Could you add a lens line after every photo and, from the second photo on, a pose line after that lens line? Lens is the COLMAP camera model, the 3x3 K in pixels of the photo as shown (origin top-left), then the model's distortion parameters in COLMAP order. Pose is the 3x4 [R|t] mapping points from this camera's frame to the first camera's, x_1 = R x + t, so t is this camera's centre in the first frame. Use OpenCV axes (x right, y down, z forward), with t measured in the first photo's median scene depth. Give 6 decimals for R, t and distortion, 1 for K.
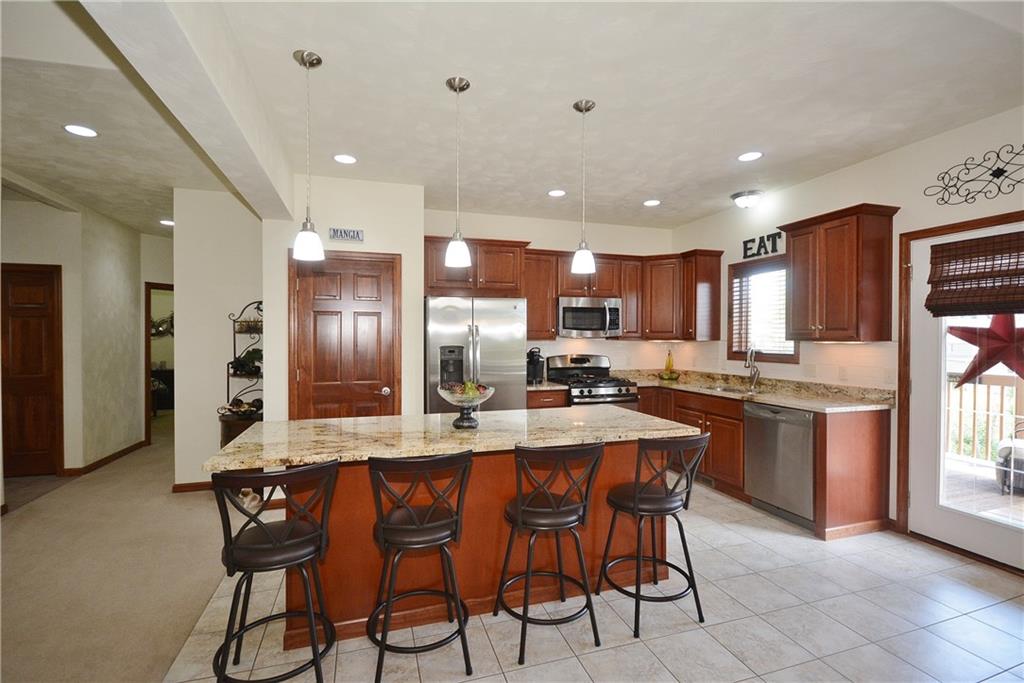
lens RADIAL K [[469.7, 0, 507.6], [0, 469.7, 342.1], [0, 0, 1]] dist [0.002987, 0.000526]
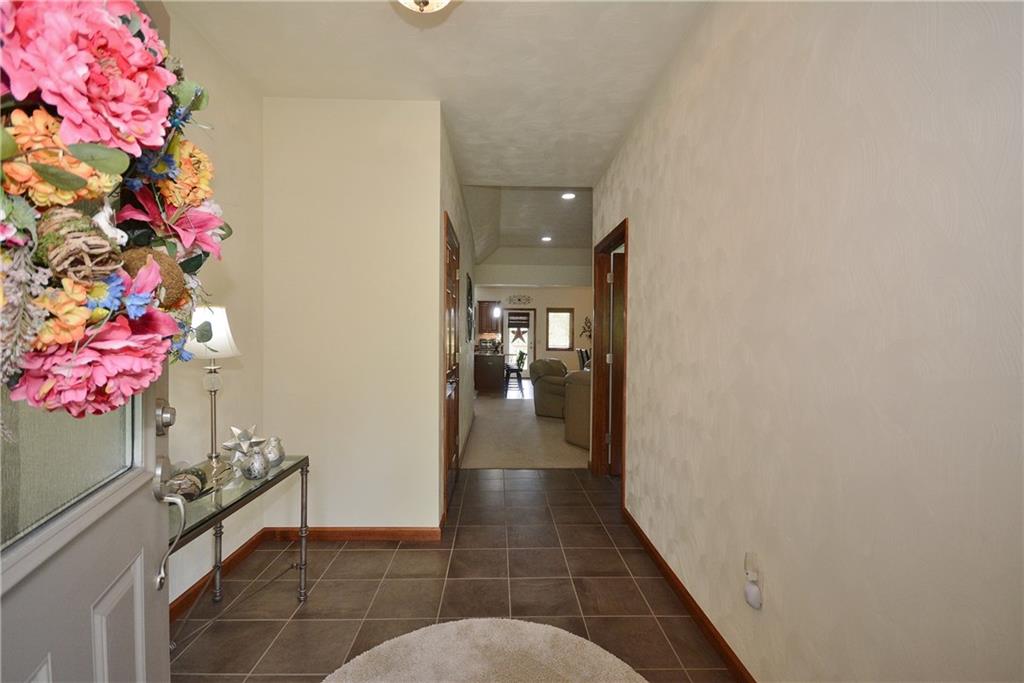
lens RADIAL K [[460.9, 0, 514.1], [0, 460.9, 342.2], [0, 0, 1]] dist [0.013948, -0.002955]
pose [[0.296800, -0.011166, 0.954875, -2.569571], [-0.003138, 0.999915, 0.012668, 0.020110], [-0.954935, -0.006756, 0.296739, -0.285397]]
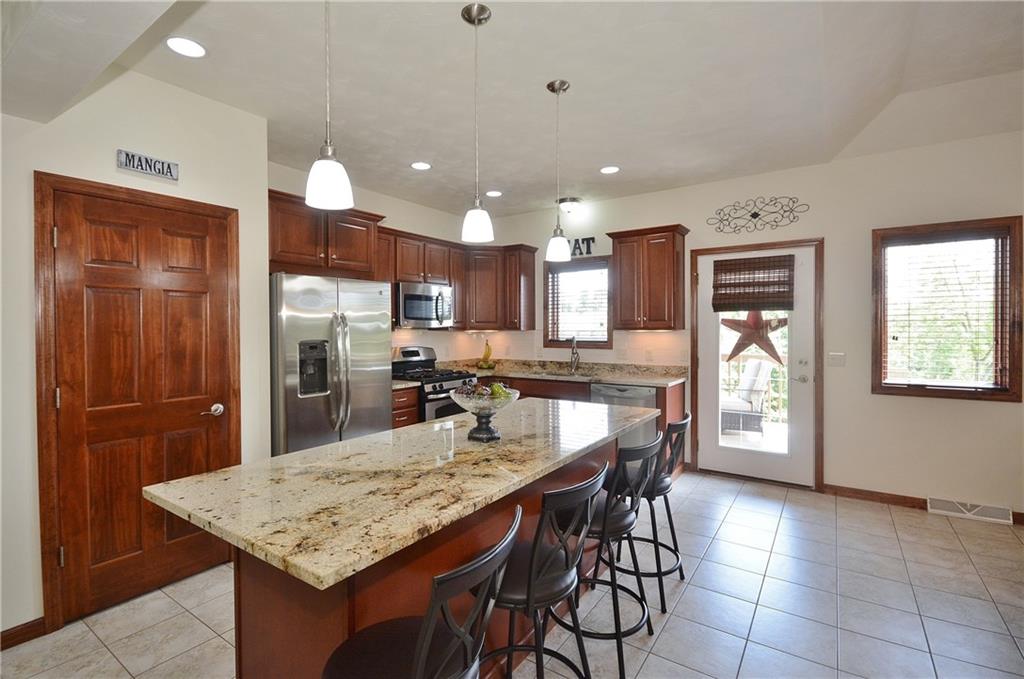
lens RADIAL K [[469.7, 0, 498.7], [0, 469.7, 336.1], [0, 0, 1]] dist [0.002987, 0.000526]
pose [[0.797198, -0.016678, 0.603488, -0.343463], [0.010270, 0.999848, 0.014065, -0.006563], [-0.603631, -0.005015, 0.797248, 0.215821]]
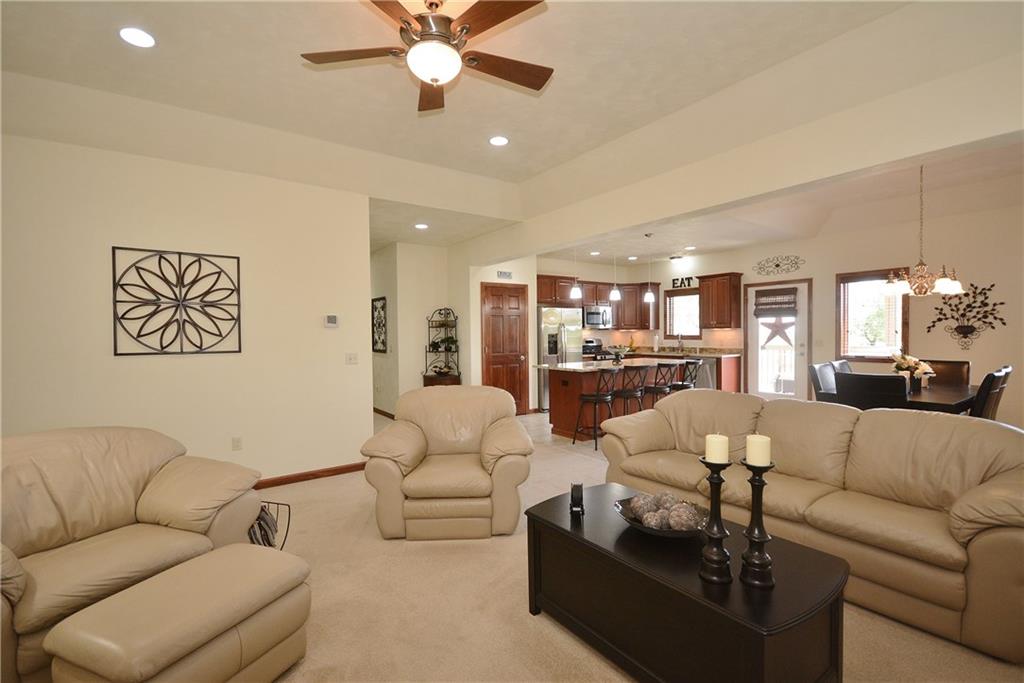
lens RADIAL K [[460.9, 0, 510.7], [0, 460.9, 342.0], [0, 0, 1]] dist [0.013948, -0.002955]
pose [[0.949216, -0.020118, 0.313981, -0.887091], [0.016150, 0.999754, 0.015233, 0.011686], [-0.314211, -0.009389, 0.949307, -0.742976]]
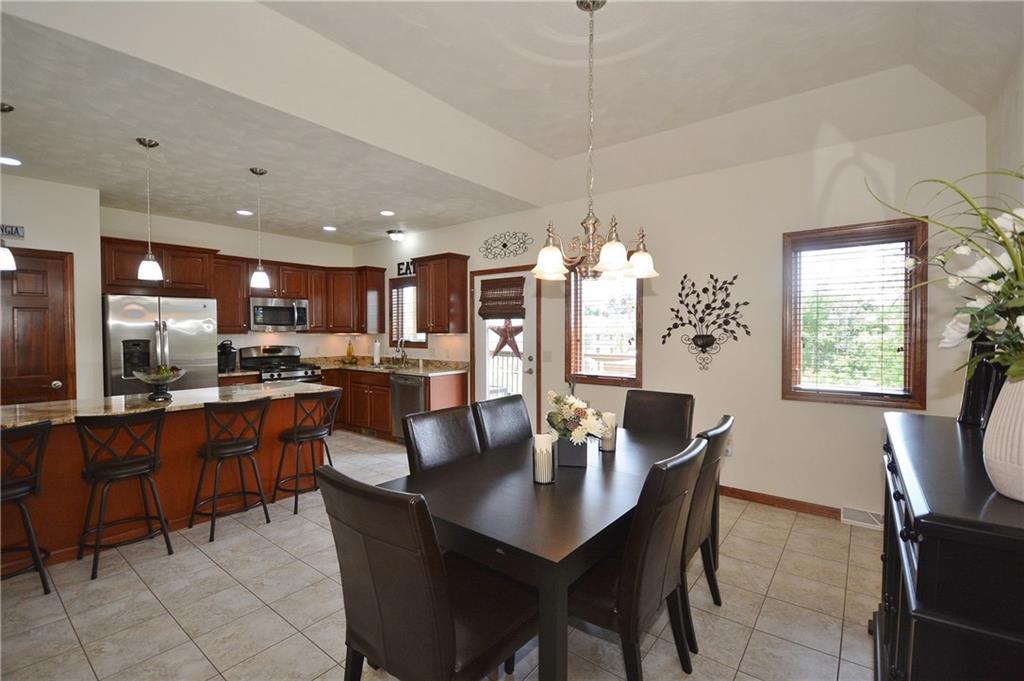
lens RADIAL K [[460.9, 0, 508.9], [0, 460.9, 342.9], [0, 0, 1]] dist [0.013948, -0.002955]
pose [[0.831734, -0.017692, 0.554893, 0.003315], [0.007178, 0.999751, 0.021116, -0.001039], [-0.555128, -0.013580, 0.831654, -0.408607]]
